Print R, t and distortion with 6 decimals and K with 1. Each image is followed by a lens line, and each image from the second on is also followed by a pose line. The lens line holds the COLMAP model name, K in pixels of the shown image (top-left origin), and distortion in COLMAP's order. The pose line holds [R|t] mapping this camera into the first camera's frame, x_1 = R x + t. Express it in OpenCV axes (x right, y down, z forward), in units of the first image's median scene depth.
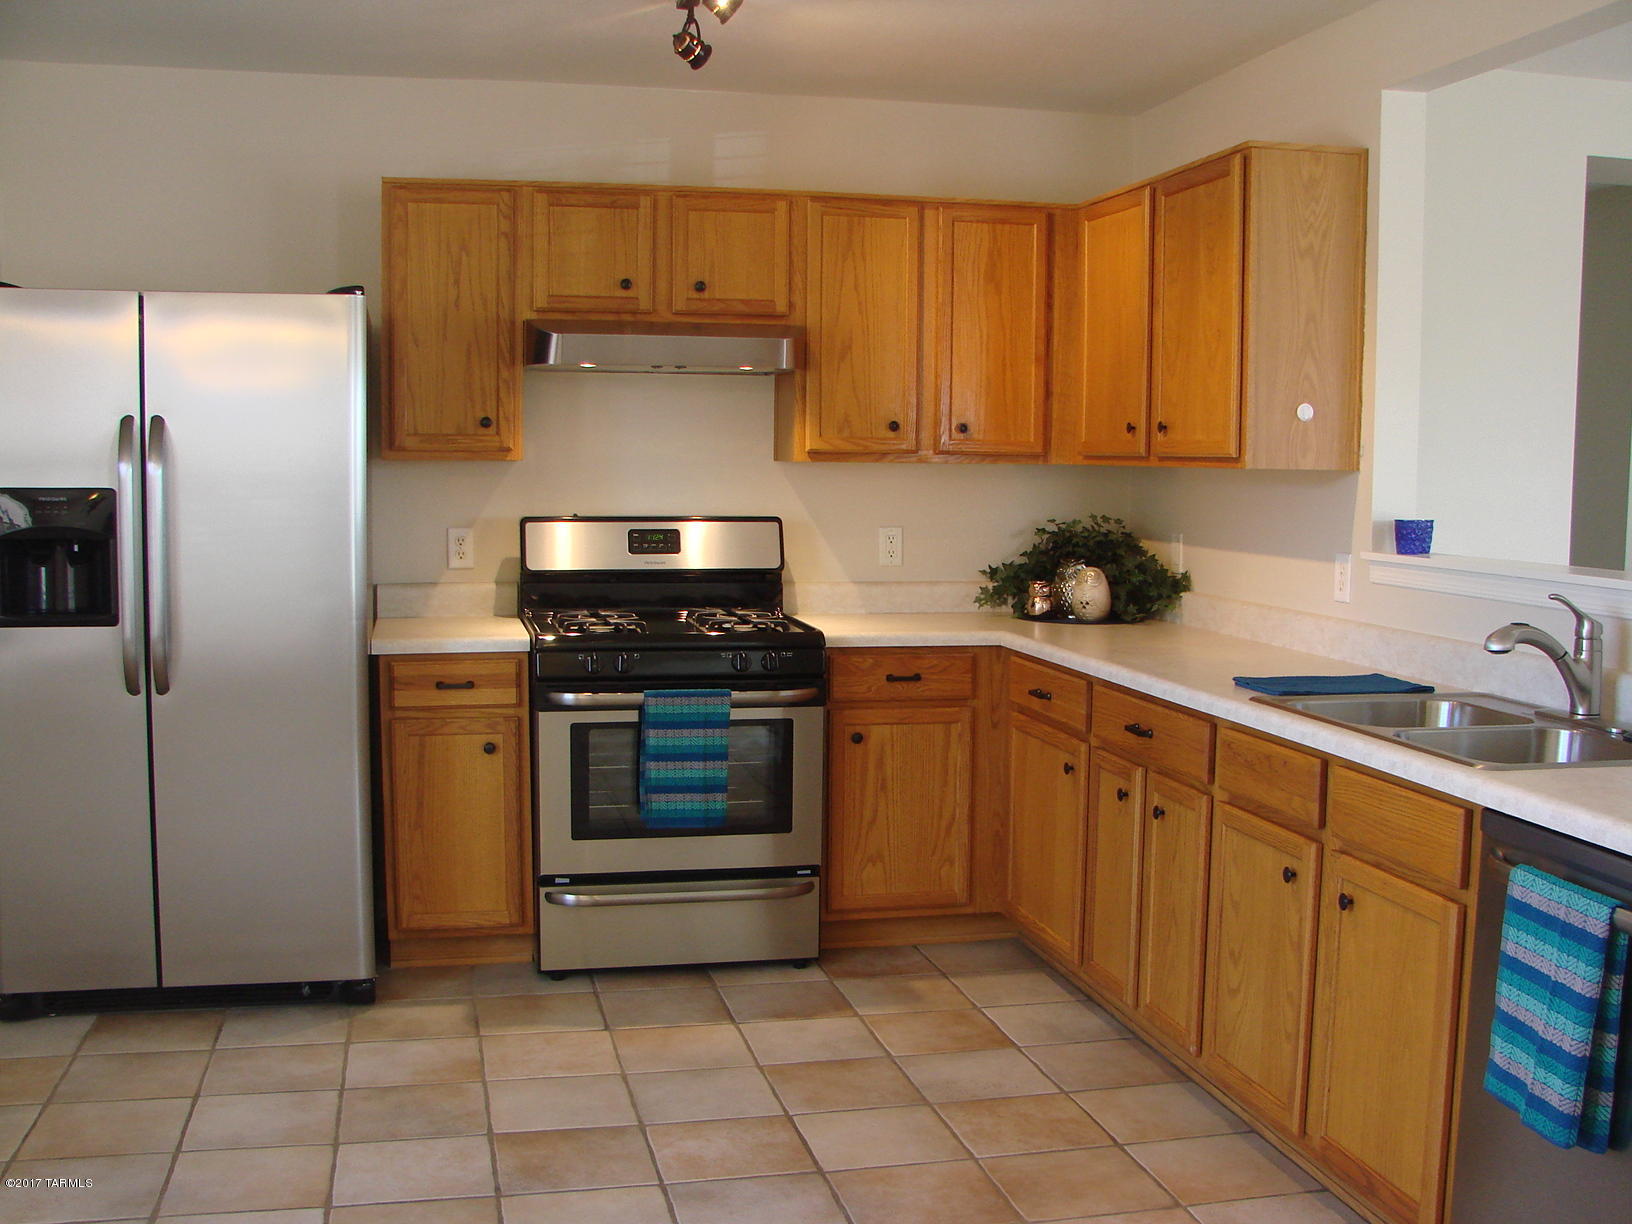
lens RADIAL K [[1744.8, 0, 822.0], [0, 1744.8, 670.6], [0, 0, 1]] dist [-0.211553, 0.278161]
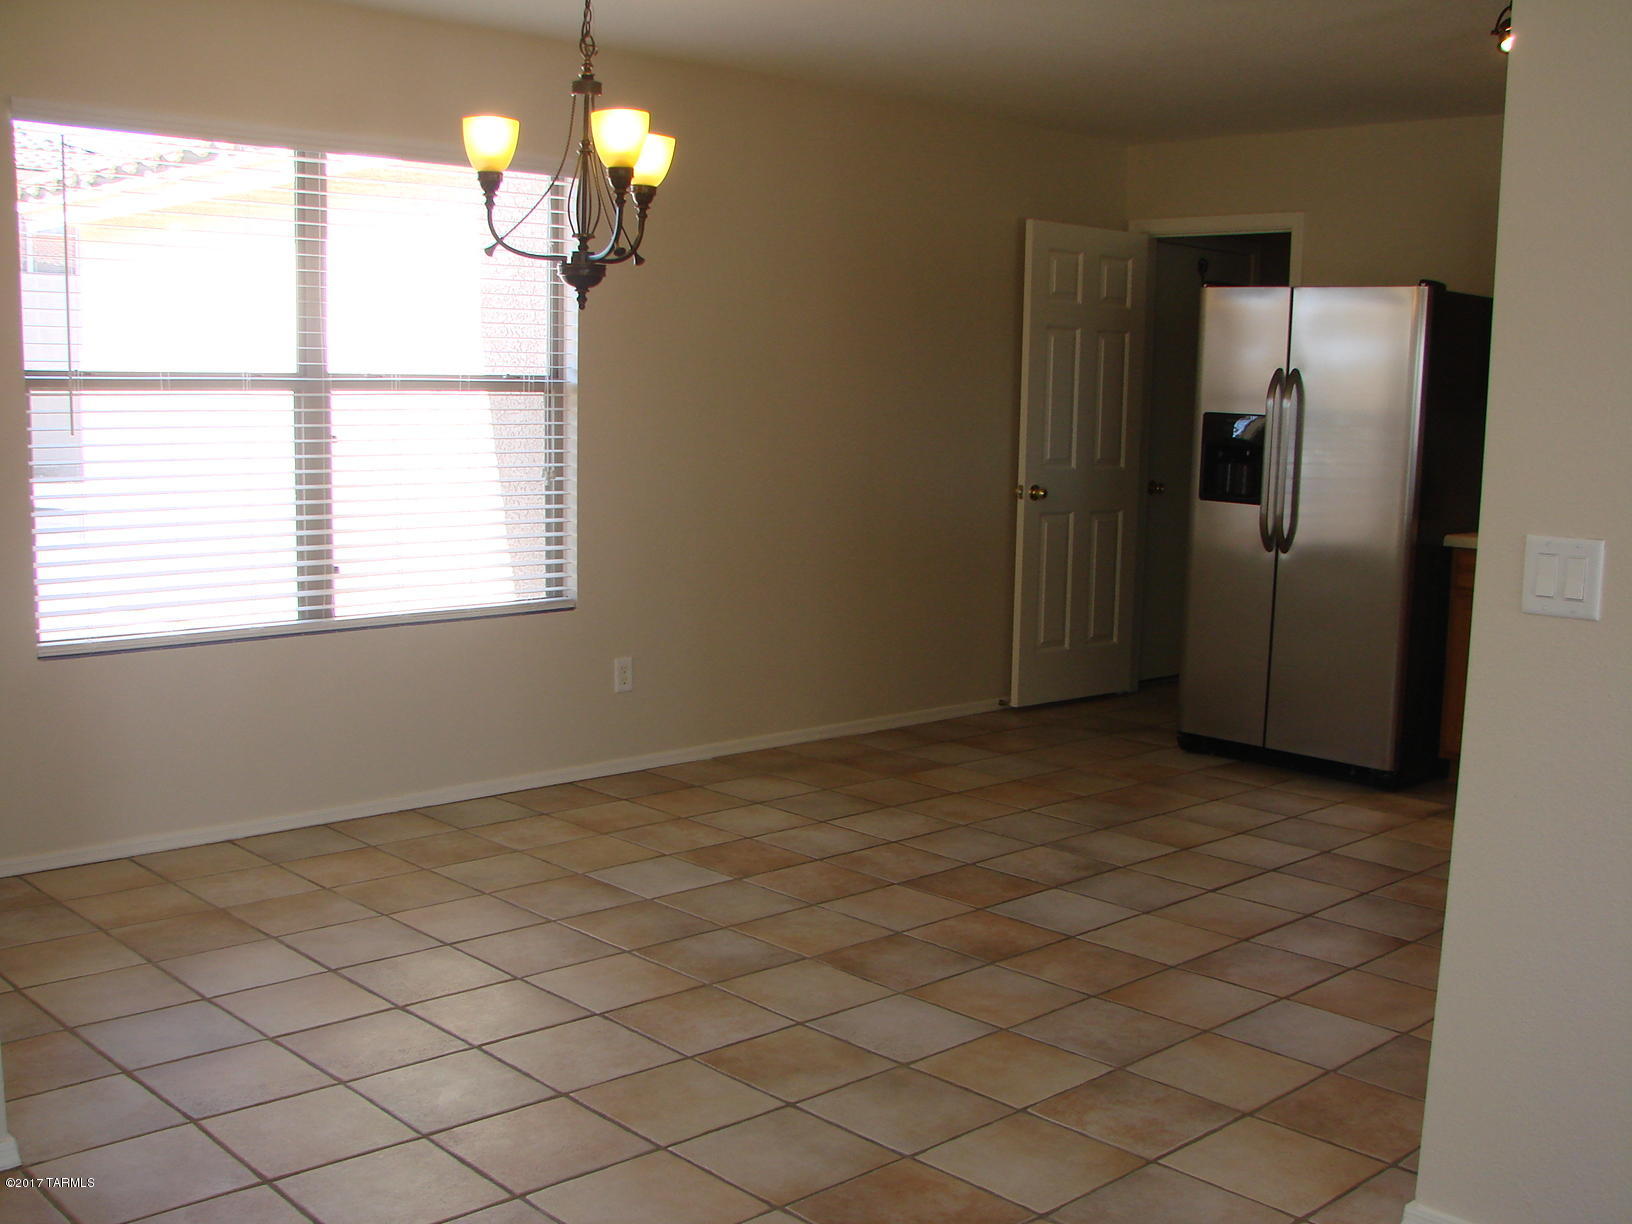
lens RADIAL K [[1744.8, 0, 822.0], [0, 1744.8, 670.6], [0, 0, 1]] dist [-0.211553, 0.278161]
pose [[0.510814, 0.142690, -0.847767, 0.646944], [-0.116555, 0.988519, 0.096152, 0.016335], [0.851754, 0.049696, 0.521580, -0.129968]]
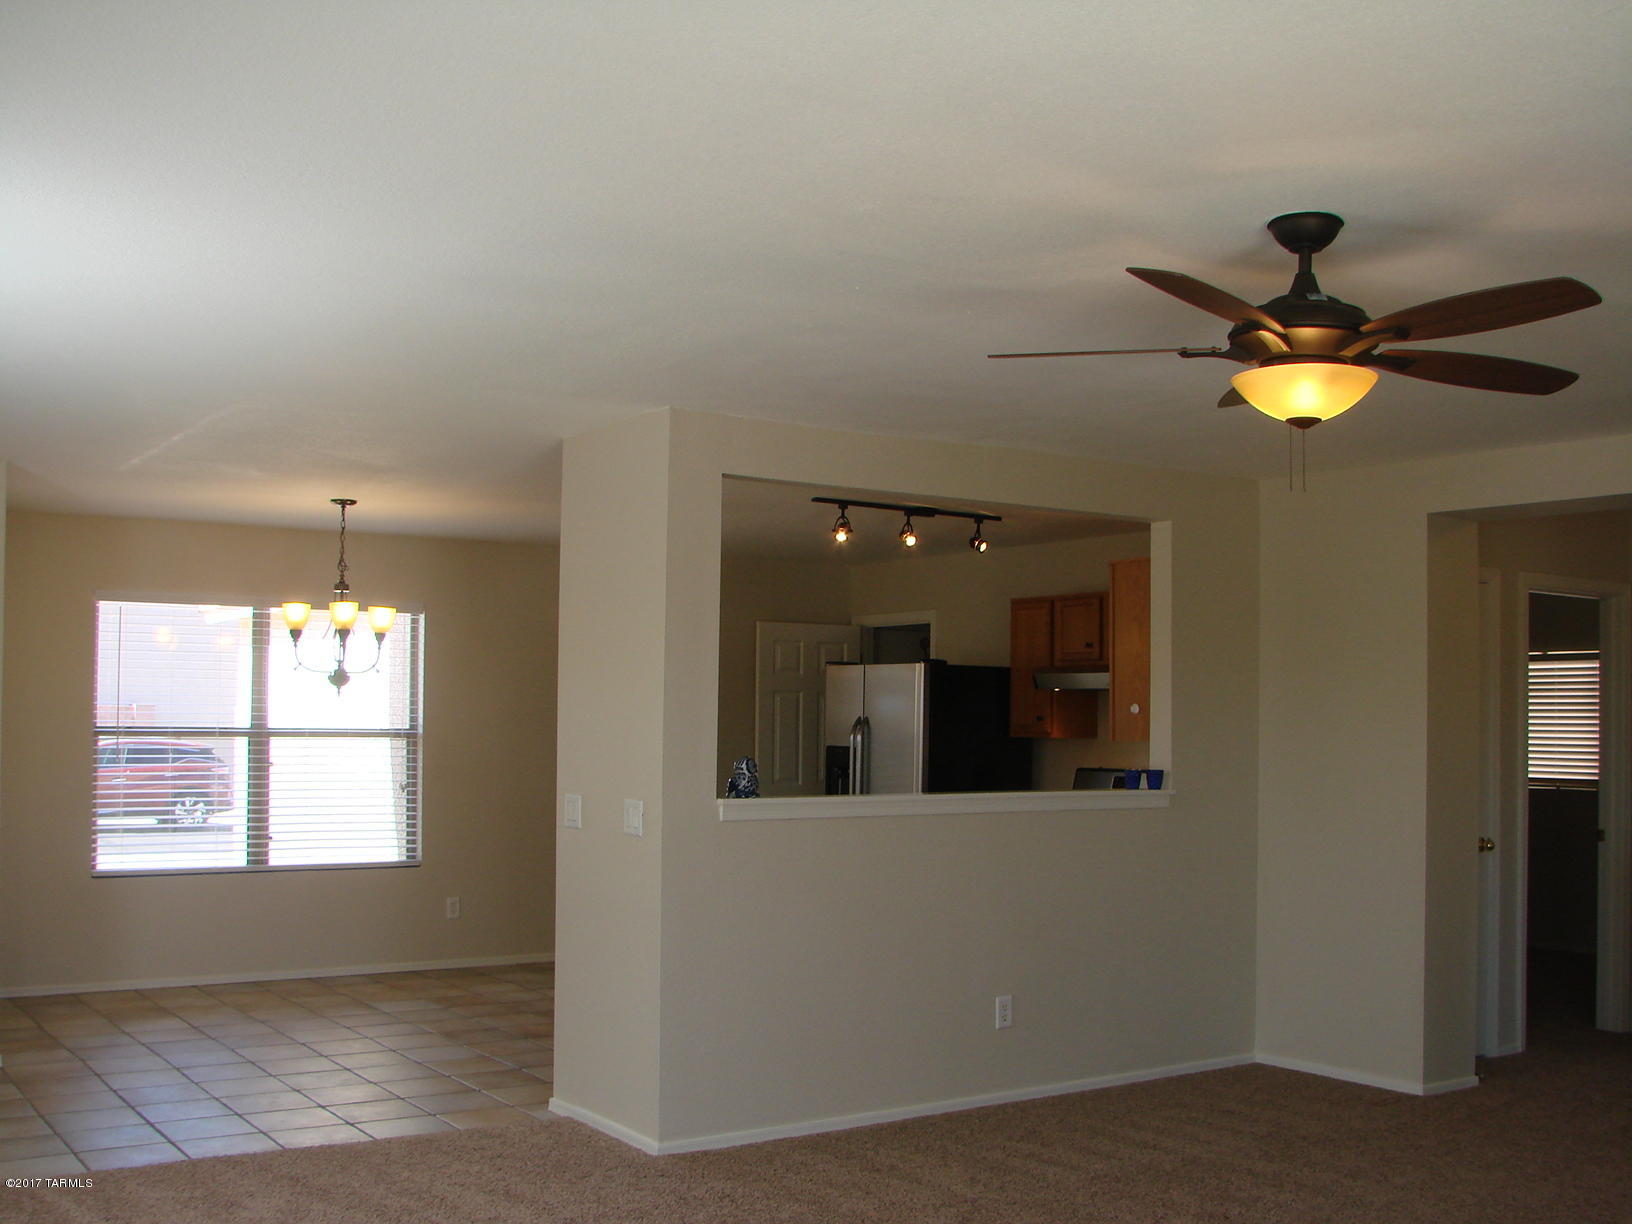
lens RADIAL K [[1744.8, 0, 822.0], [0, 1744.8, 670.6], [0, 0, 1]] dist [-0.211553, 0.278161]
pose [[0.364601, -0.034409, -0.930528, 1.664497], [-0.111280, 0.990545, -0.080230, -0.009044], [0.924490, 0.132801, 0.357325, 0.049244]]
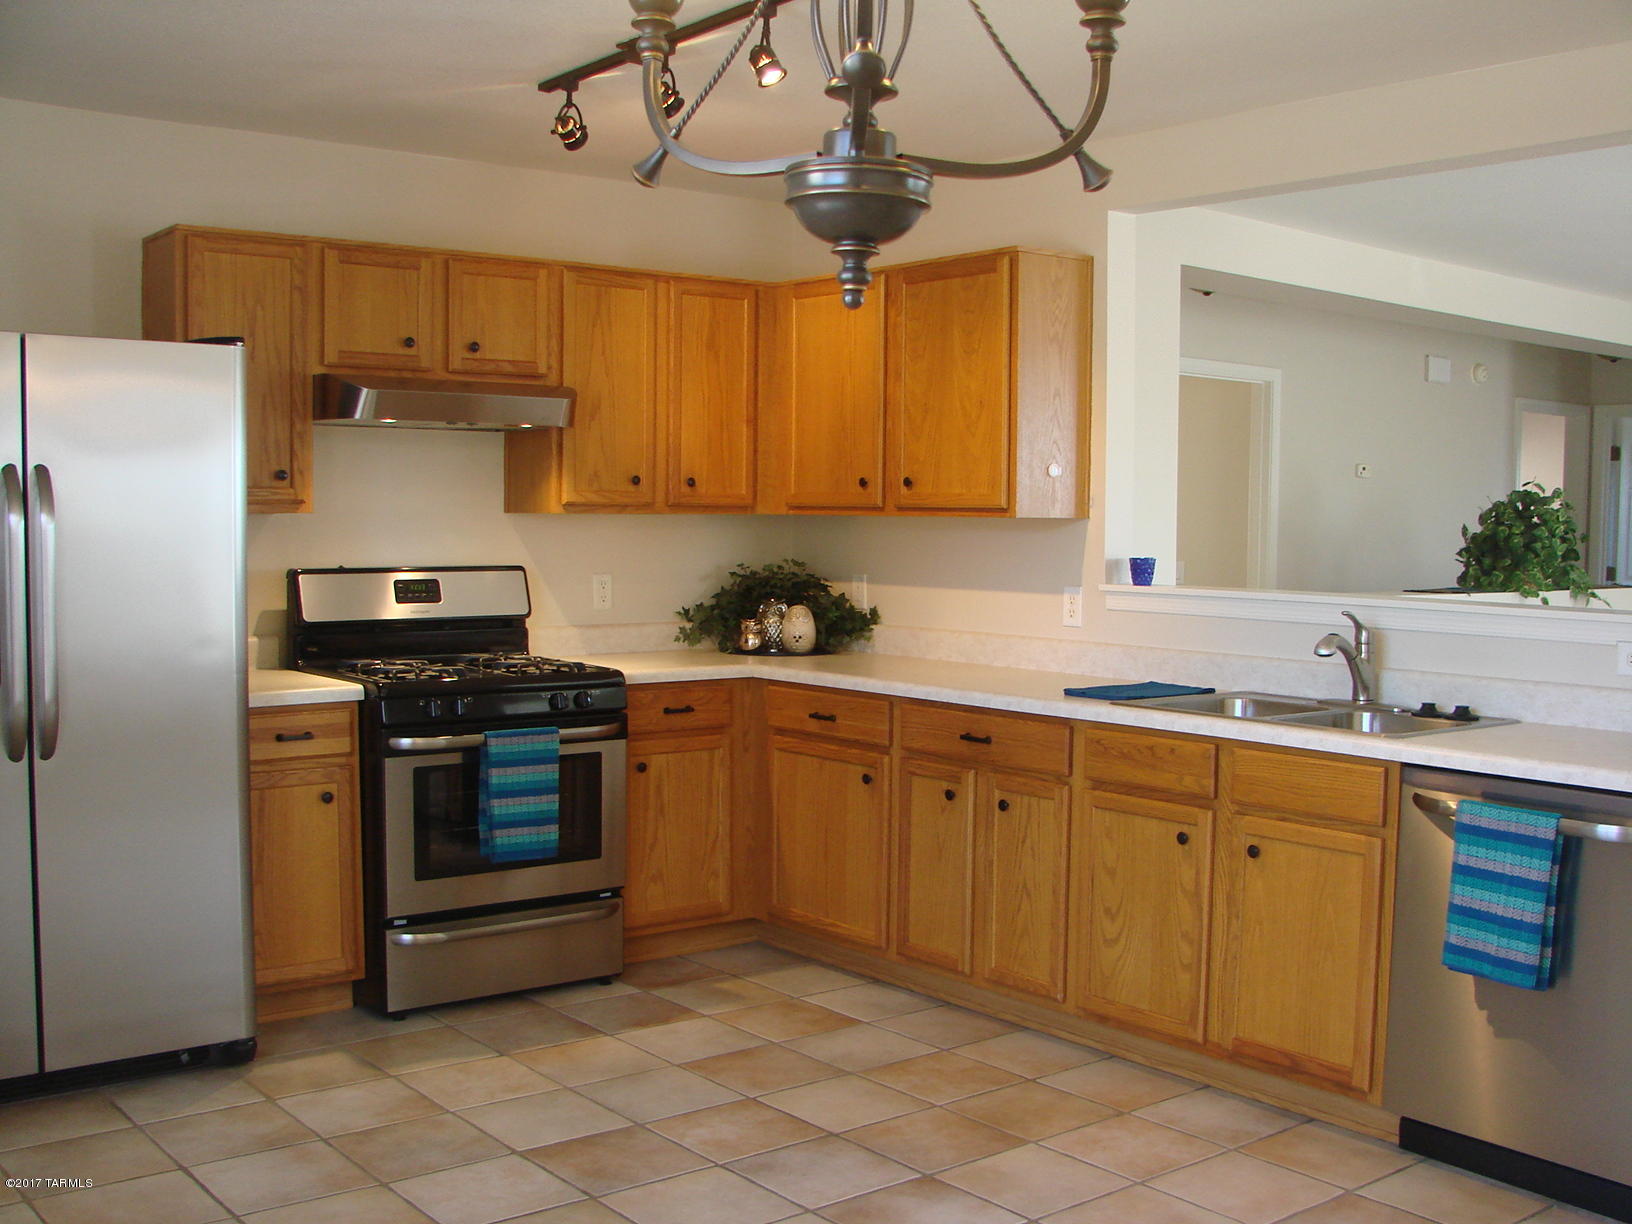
lens RADIAL K [[1744.8, 0, 822.0], [0, 1744.8, 670.6], [0, 0, 1]] dist [-0.211553, 0.278161]
pose [[0.902483, -0.039119, 0.428946, -0.361765], [0.050719, 0.998590, -0.015643, 0.001216], [-0.427729, 0.035873, 0.903195, -0.030210]]
